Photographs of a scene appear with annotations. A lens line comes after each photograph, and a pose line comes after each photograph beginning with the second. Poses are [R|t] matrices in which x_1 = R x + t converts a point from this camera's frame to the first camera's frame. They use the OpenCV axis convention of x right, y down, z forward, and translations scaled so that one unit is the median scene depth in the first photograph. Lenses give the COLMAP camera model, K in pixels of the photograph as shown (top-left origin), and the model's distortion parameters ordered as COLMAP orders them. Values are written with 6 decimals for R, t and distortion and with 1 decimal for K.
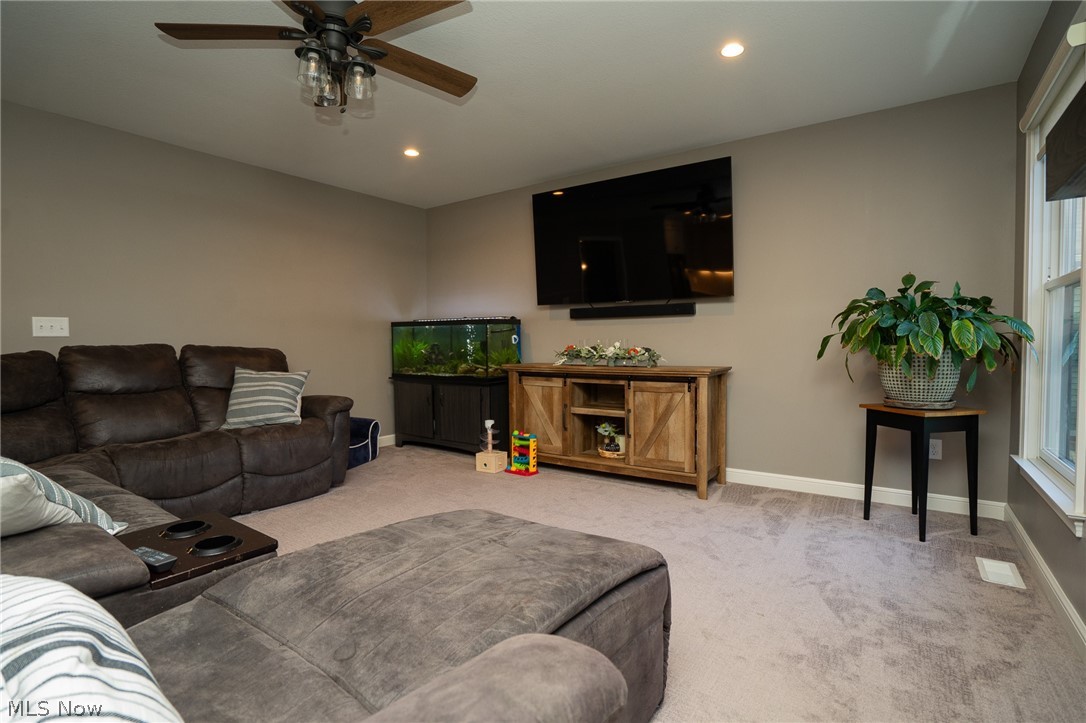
lens RADIAL K [[505.0, 0, 537.9], [0, 505.0, 365.3], [0, 0, 1]] dist [-0.049848, 0.016800]
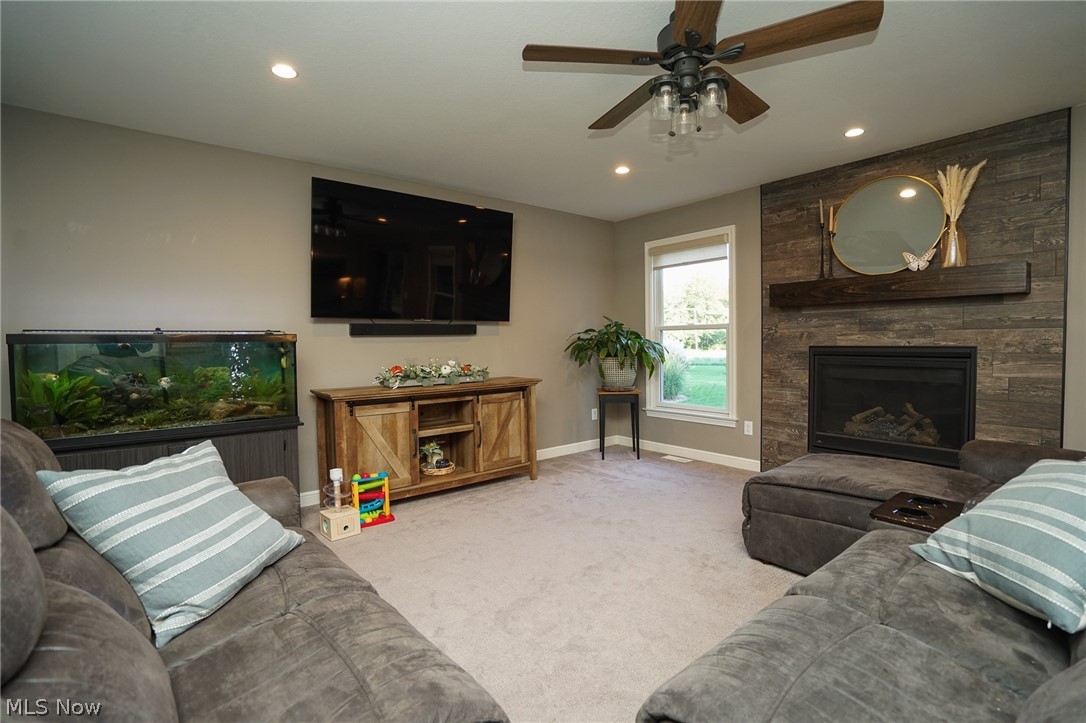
lens RADIAL K [[505.0, 0, 566.3], [0, 505.0, 364.9], [0, 0, 1]] dist [-0.049848, 0.016800]
pose [[0.274048, -0.043387, 0.960737, -0.776960], [0.058765, 0.997871, 0.028301, -0.052701], [-0.959919, 0.048702, 0.276014, 0.488340]]
